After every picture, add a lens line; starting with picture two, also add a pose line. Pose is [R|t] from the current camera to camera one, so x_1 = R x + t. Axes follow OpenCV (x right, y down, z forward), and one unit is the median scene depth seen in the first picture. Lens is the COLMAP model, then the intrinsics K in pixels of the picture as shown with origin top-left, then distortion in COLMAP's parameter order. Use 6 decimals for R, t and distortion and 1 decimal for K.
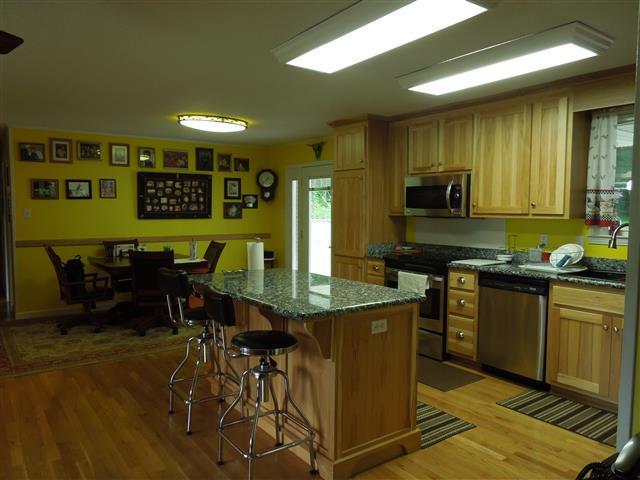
lens RADIAL K [[480.3, 0, 319.5], [0, 480.3, 240.1], [0, 0, 1]] dist [-0.008642, 0.002318]
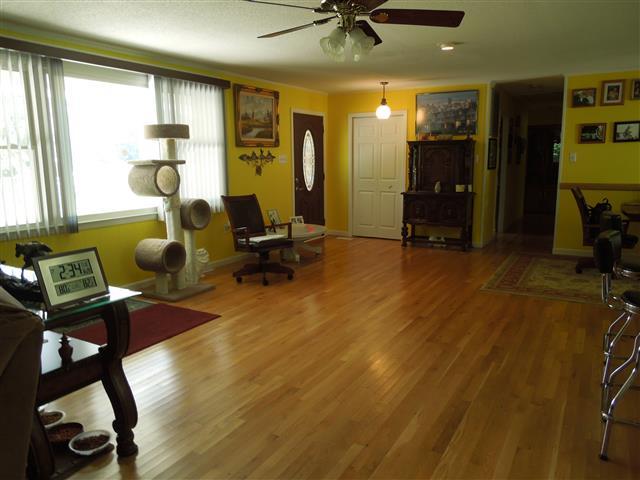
lens RADIAL K [[480.3, 0, 319.8], [0, 480.3, 244.3], [0, 0, 1]] dist [-0.008642, 0.002318]
pose [[0.400596, 0.151677, -0.903613, 0.149736], [-0.044779, 0.988265, 0.146035, 0.004643], [0.915160, -0.018038, 0.402687, 0.046129]]
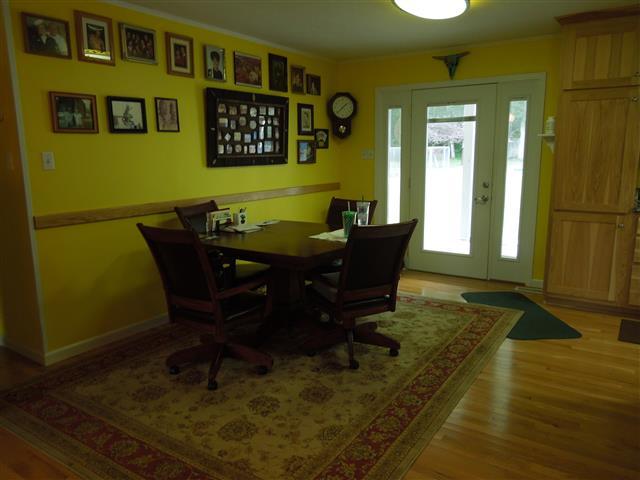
lens RADIAL K [[480.3, 0, 319.6], [0, 480.3, 239.7], [0, 0, 1]] dist [-0.008642, 0.002318]
pose [[0.940847, -0.074566, 0.330526, -0.483416], [0.035710, 0.991873, 0.122115, -0.023419], [-0.336946, -0.103088, 0.935863, 0.394358]]
